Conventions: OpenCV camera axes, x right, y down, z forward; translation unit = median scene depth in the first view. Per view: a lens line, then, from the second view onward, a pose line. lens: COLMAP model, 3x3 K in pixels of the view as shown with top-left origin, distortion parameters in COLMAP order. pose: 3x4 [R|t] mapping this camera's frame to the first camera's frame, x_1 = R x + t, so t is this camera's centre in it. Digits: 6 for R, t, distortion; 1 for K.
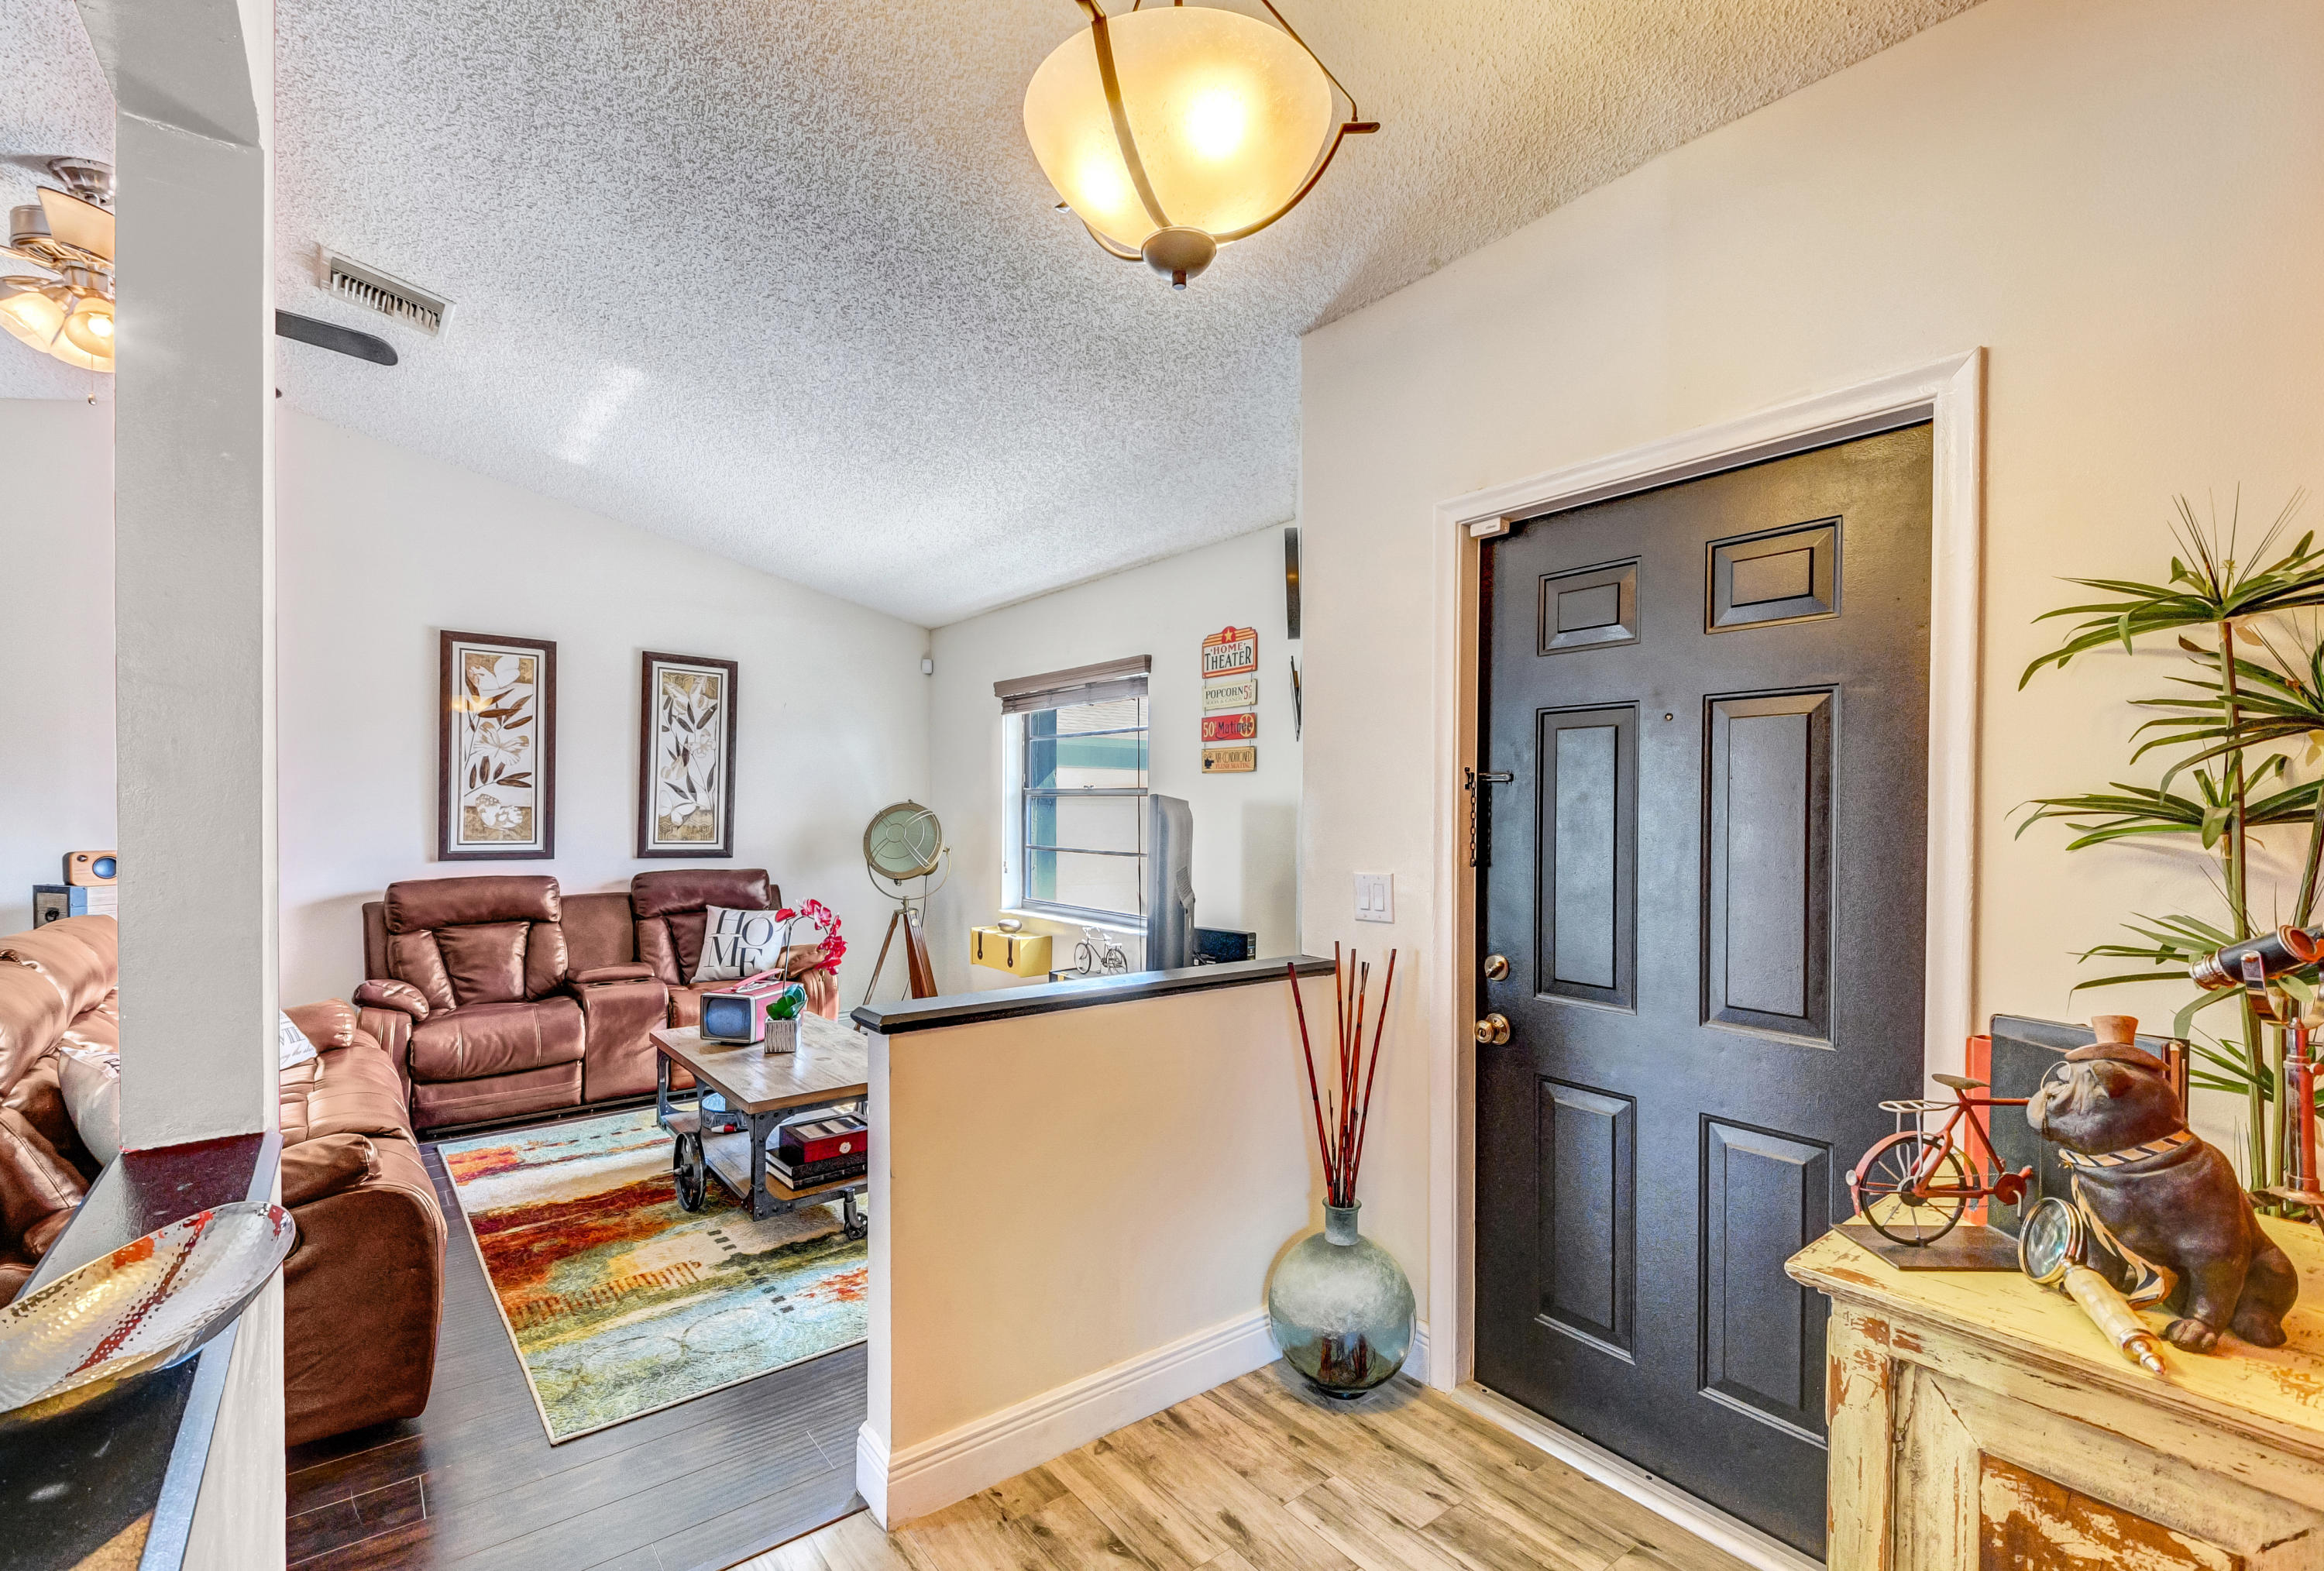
lens RADIAL K [[1003.6, 0, 1177.9], [0, 1003.6, 811.7], [0, 0, 1]] dist [0.000321, -0.007244]
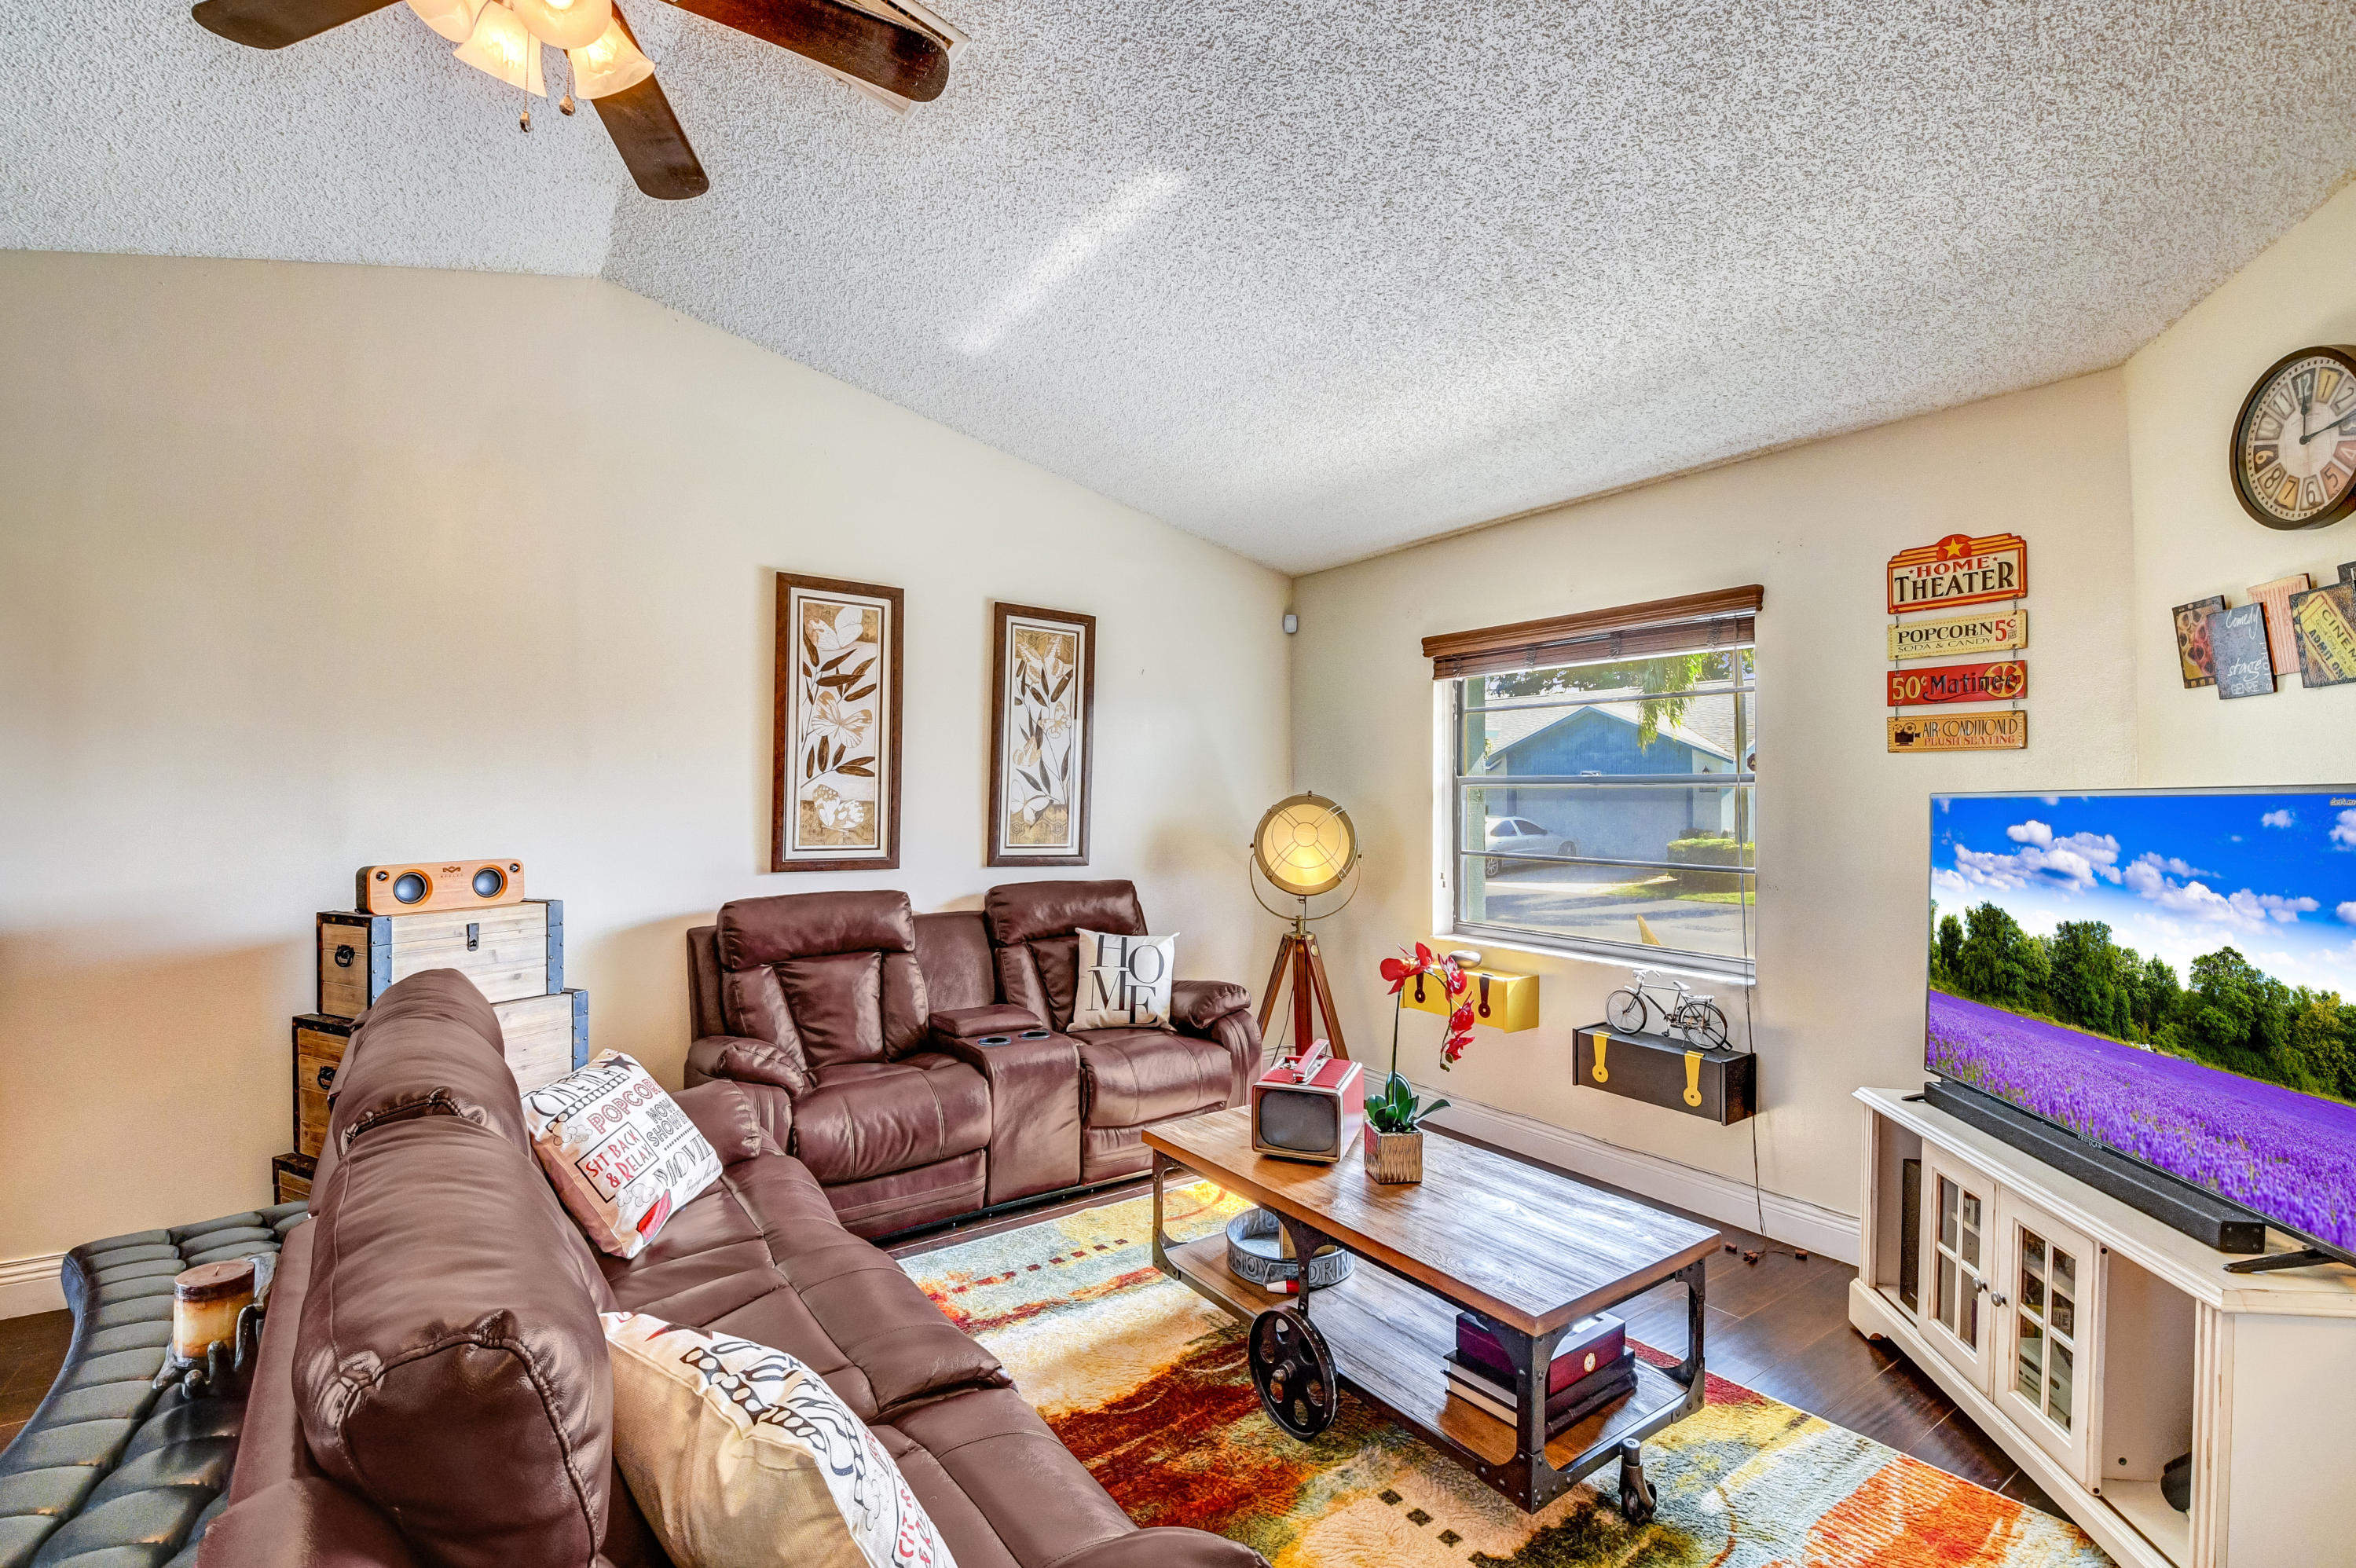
lens RADIAL K [[1024.6, 0, 1178.0], [0, 1024.6, 784.0], [0, 0, 1]] dist [0.013008, -0.028360]
pose [[0.996768, -0.002161, -0.080305, -0.379590], [0.000746, 0.999844, -0.017645, -0.004519], [0.080330, 0.017528, 0.996614, 0.250619]]
